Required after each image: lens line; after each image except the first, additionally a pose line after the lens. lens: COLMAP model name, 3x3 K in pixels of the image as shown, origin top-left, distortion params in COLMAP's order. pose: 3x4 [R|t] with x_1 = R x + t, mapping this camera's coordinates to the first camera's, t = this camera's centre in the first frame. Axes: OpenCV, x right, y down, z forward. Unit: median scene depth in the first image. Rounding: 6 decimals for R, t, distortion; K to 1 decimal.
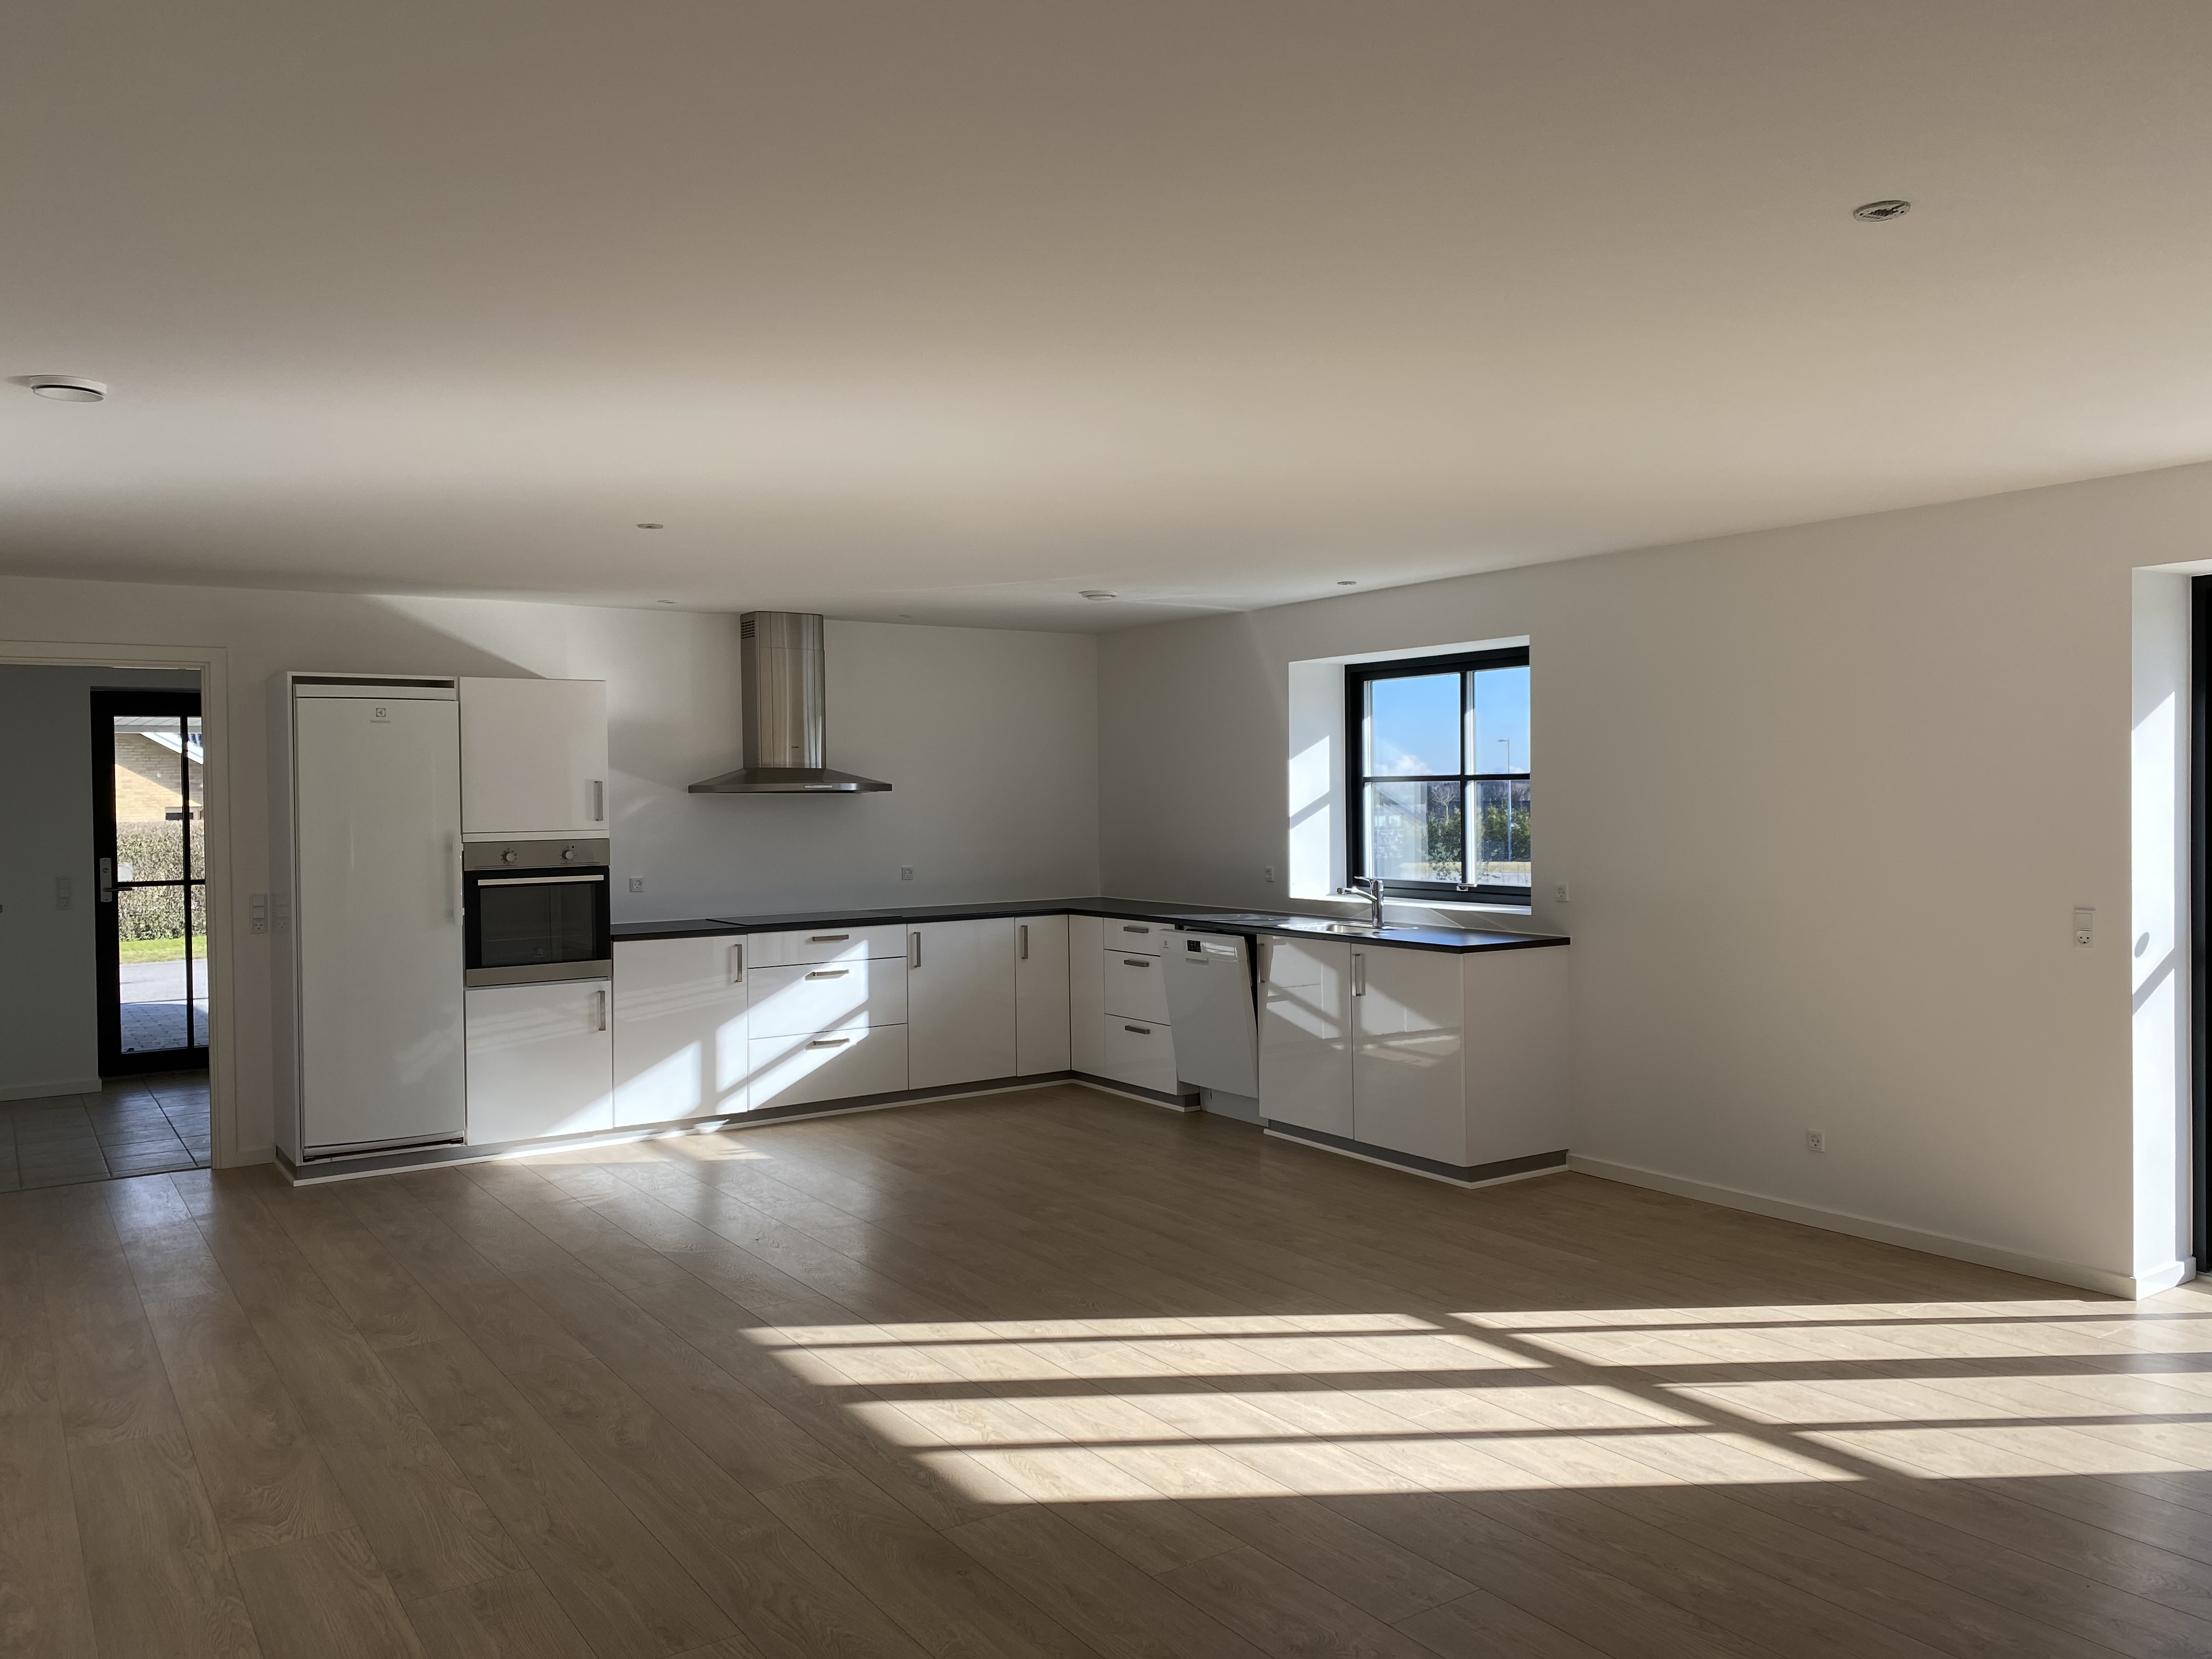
lens RADIAL K [[1689.4, 0, 1106.0], [0, 1689.4, 826.8], [0, 0, 1]] dist [0.040450, -0.004948]
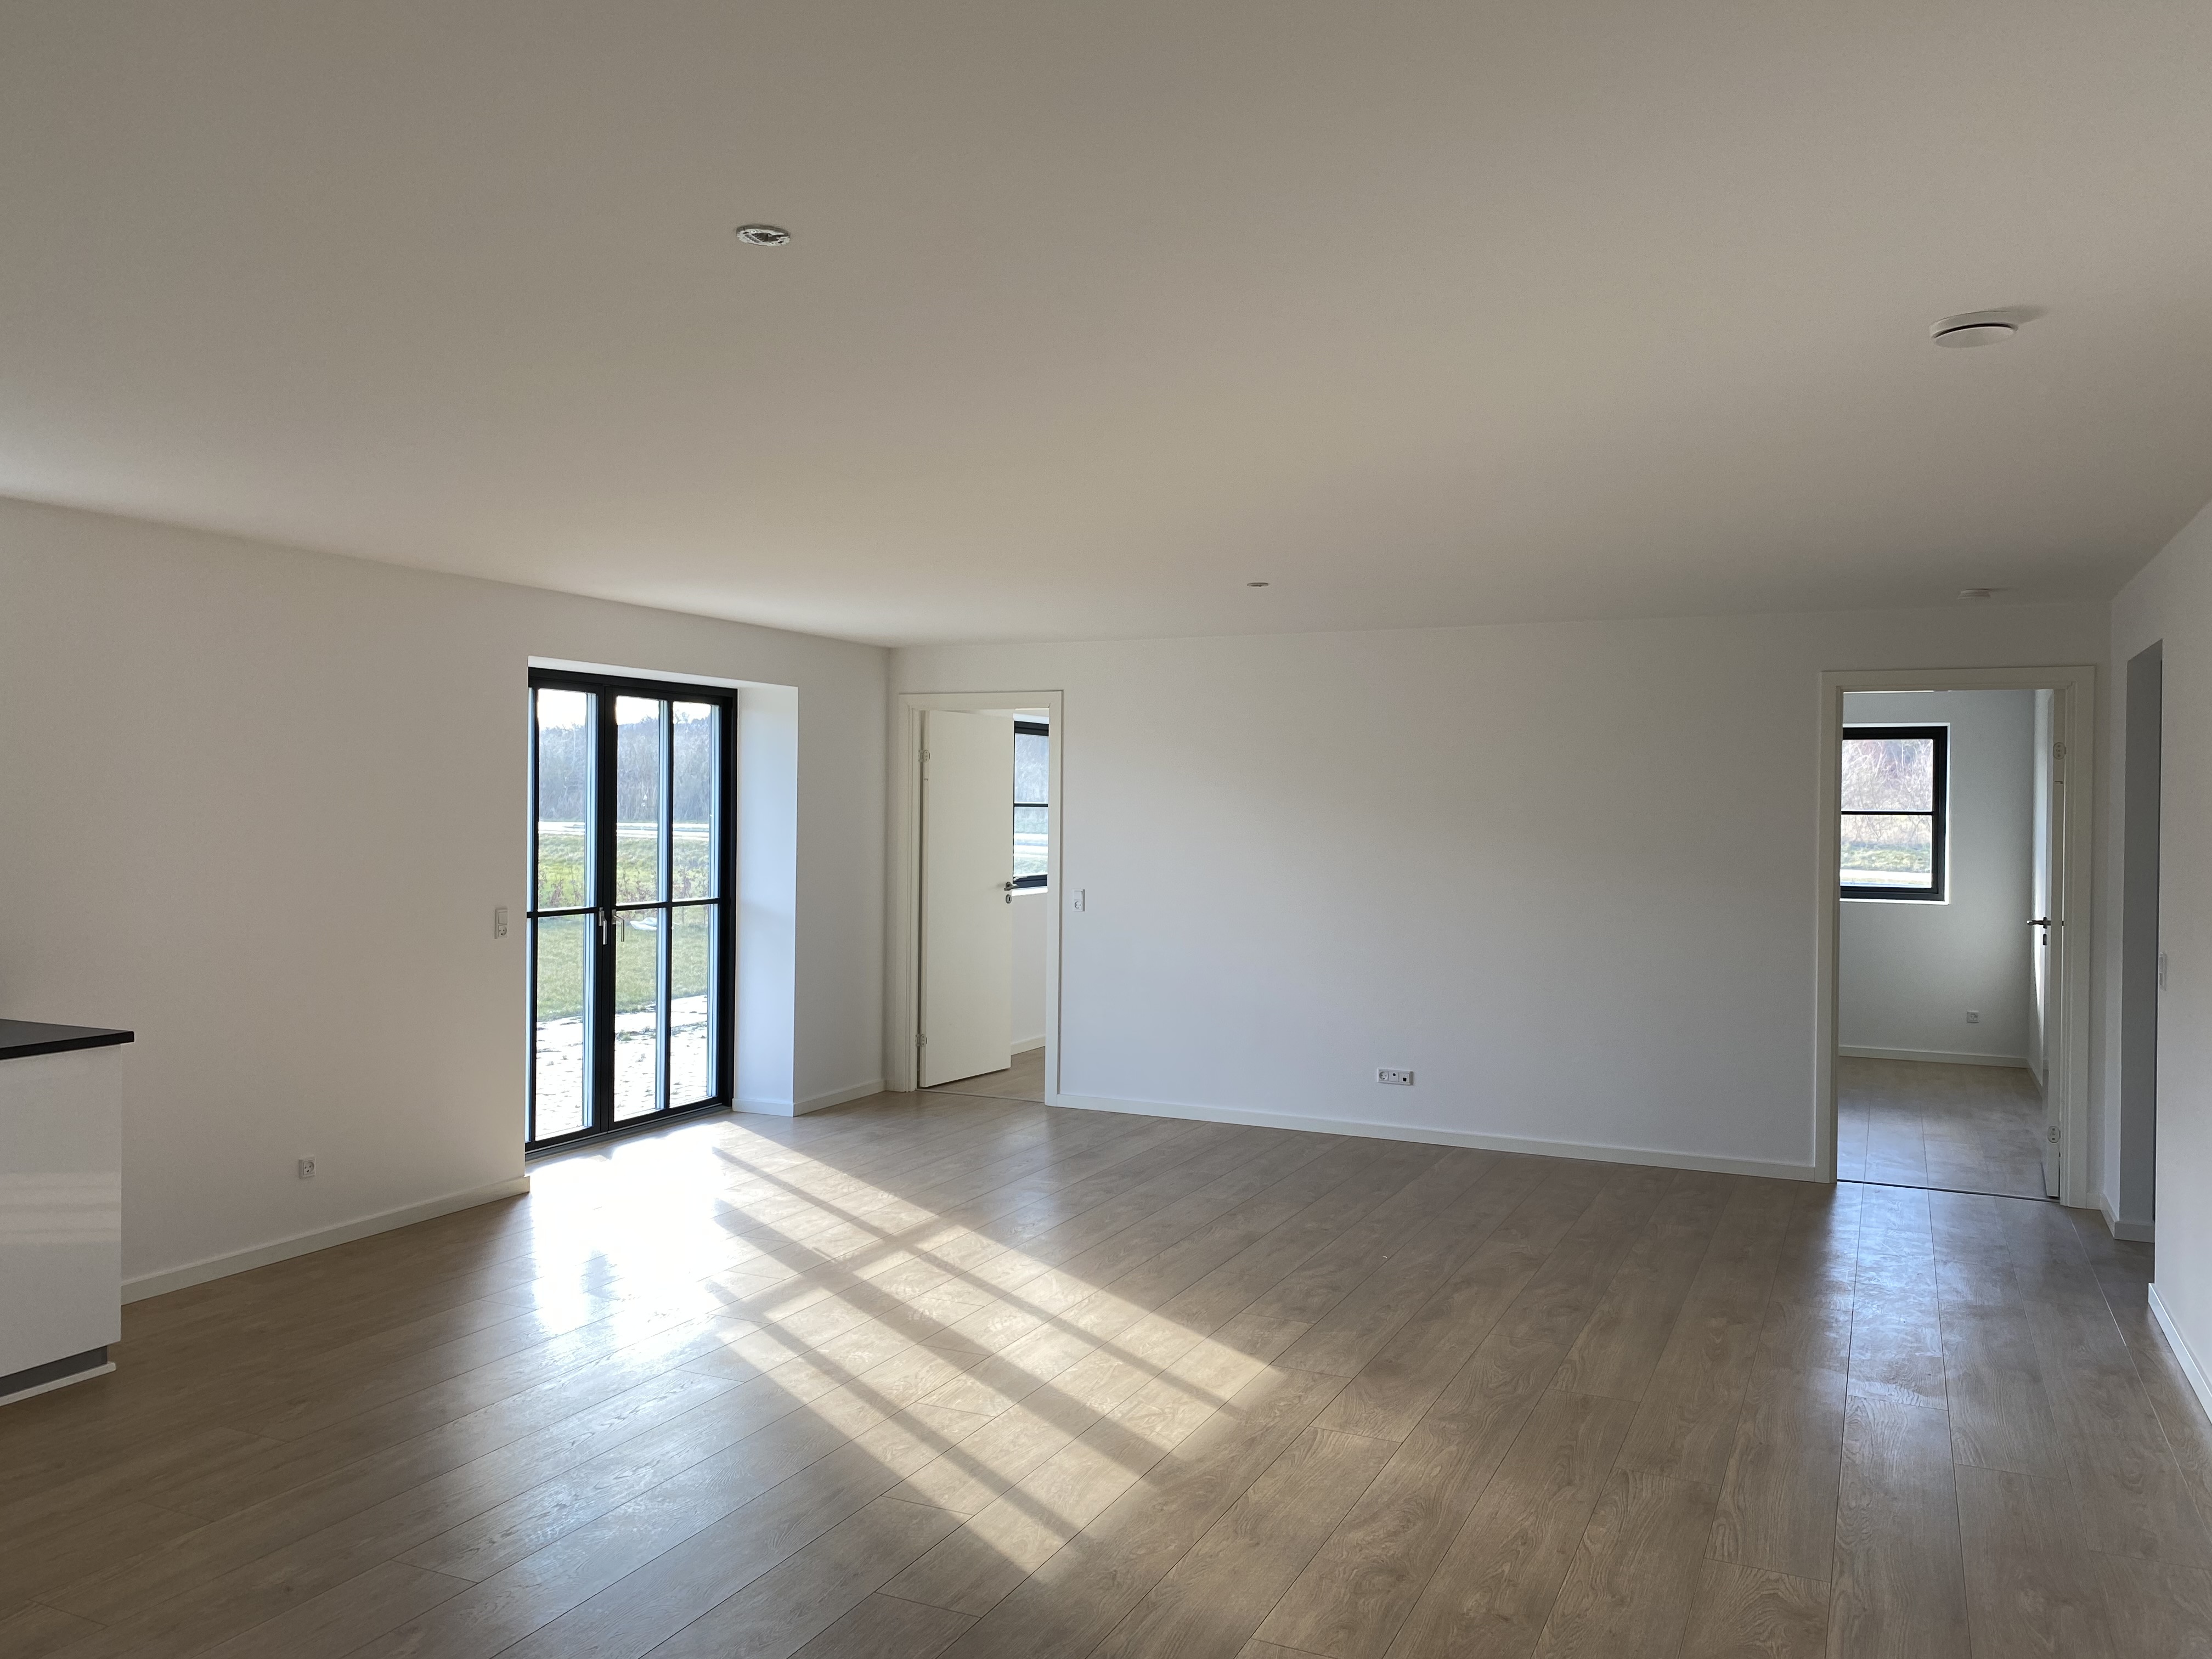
lens RADIAL K [[1689.4, 0, 1101.8], [0, 1689.4, 820.9], [0, 0, 1]] dist [0.040450, -0.004948]
pose [[-0.520340, 0.002070, 0.853956, -1.052128], [0.014492, 0.999874, 0.006407, -0.028516], [-0.853836, 0.015709, -0.520305, 1.726024]]
